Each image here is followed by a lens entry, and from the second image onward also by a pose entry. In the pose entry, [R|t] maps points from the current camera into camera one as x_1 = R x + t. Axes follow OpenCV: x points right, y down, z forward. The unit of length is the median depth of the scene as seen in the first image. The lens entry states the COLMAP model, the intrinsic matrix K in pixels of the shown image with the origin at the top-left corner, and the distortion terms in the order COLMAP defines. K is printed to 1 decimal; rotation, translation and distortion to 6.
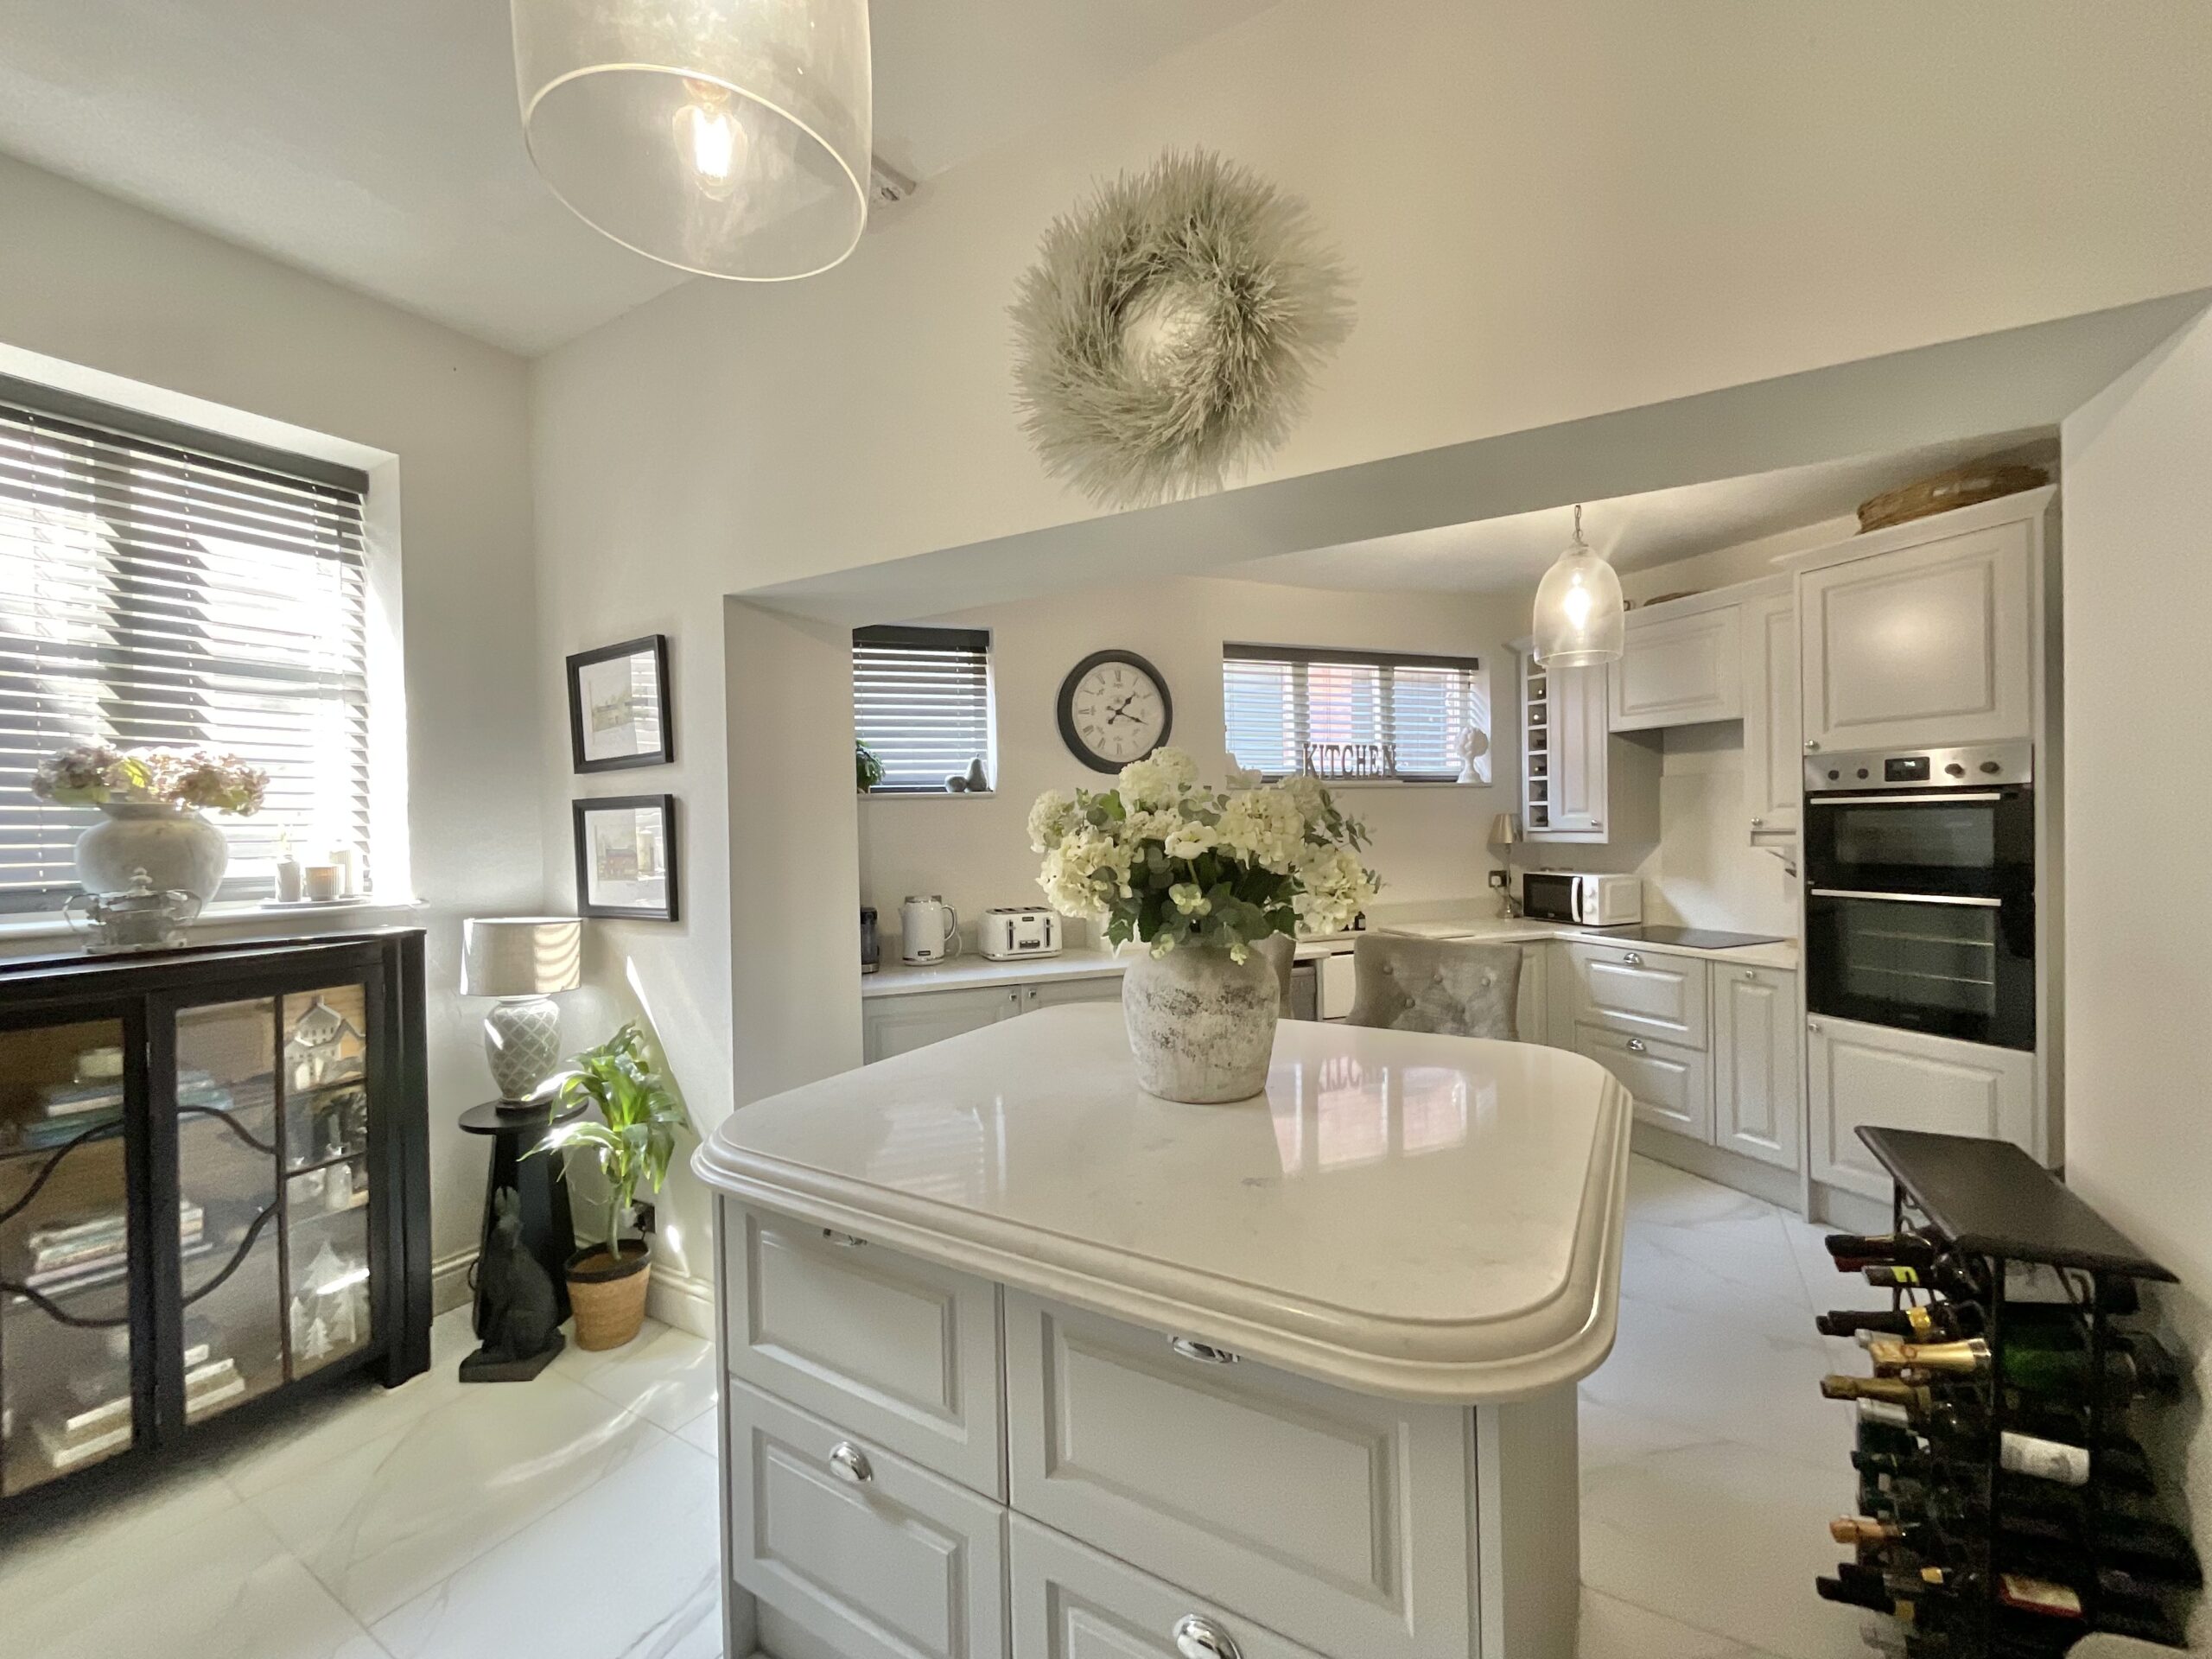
lens RADIAL K [[901.5, 0, 1109.4], [0, 901.5, 823.1], [0, 0, 1]] dist [-0.001422, -0.000524]
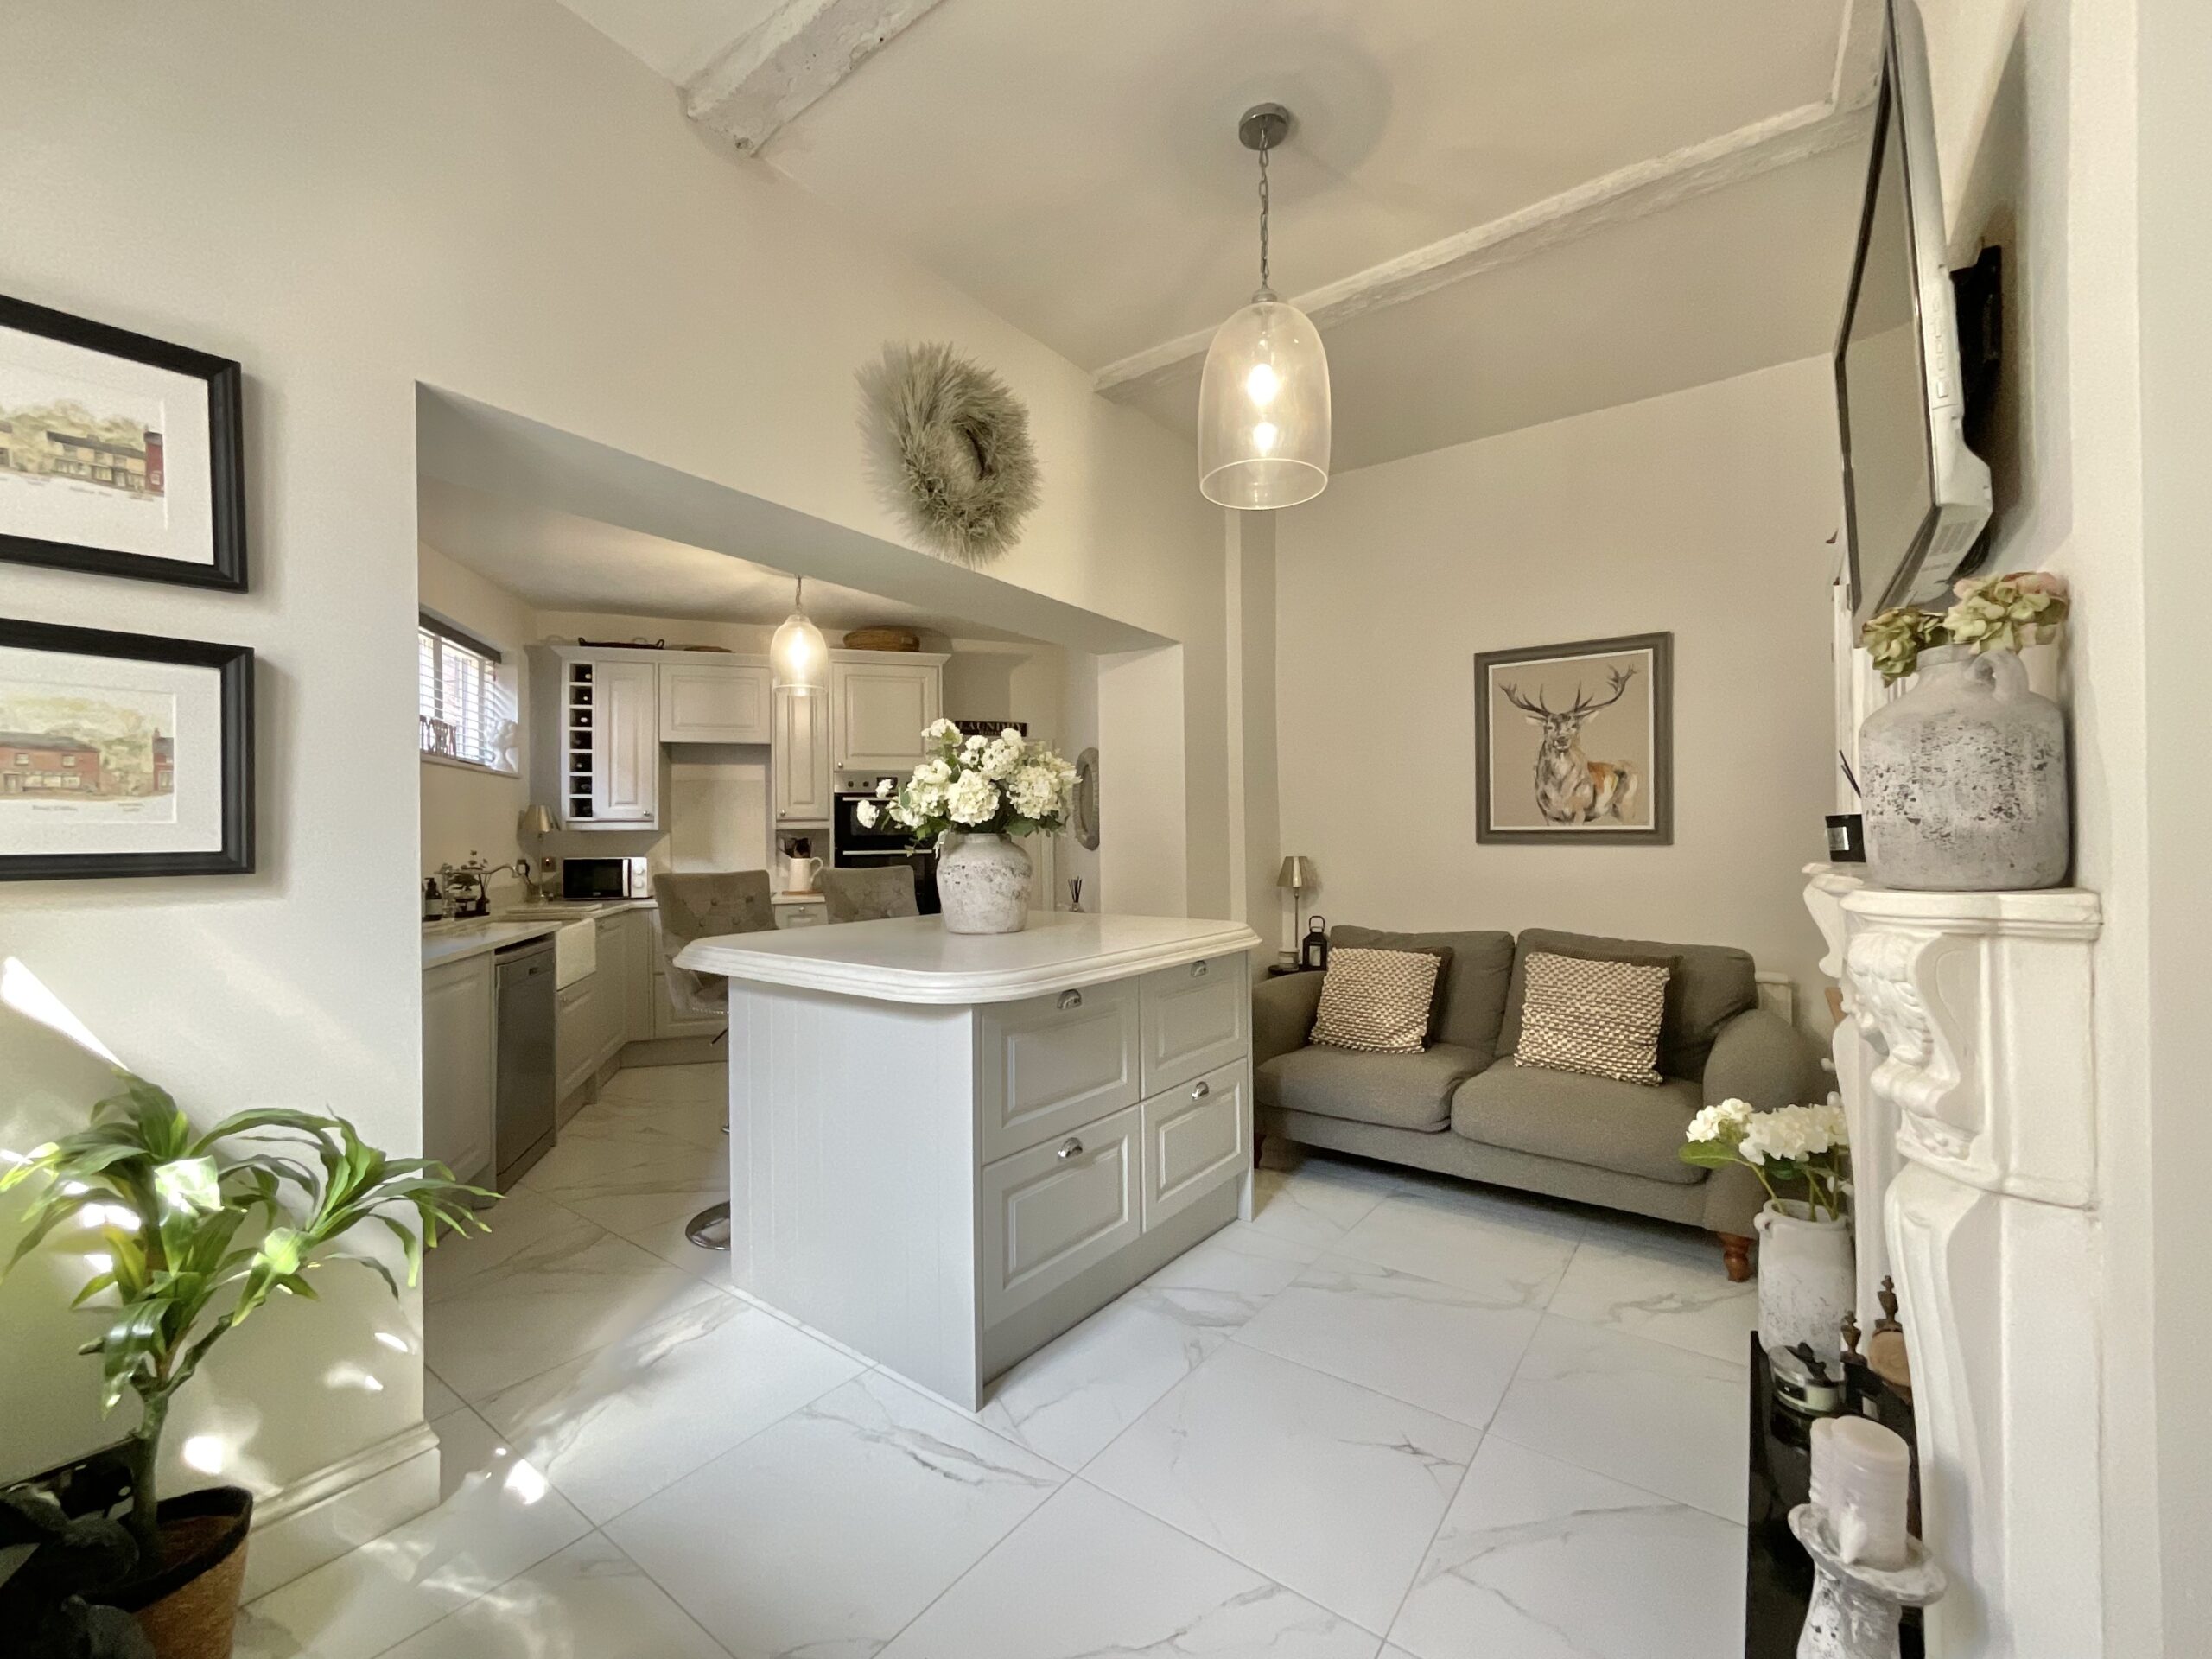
lens RADIAL K [[901.5, 0, 1106.4], [0, 901.5, 833.9], [0, 0, 1]] dist [-0.001422, -0.000524]
pose [[0.103826, 0.023536, 0.994317, -0.632167], [0.010405, 0.999640, -0.024749, 0.066038], [-0.994541, 0.012915, 0.103543, 0.255008]]
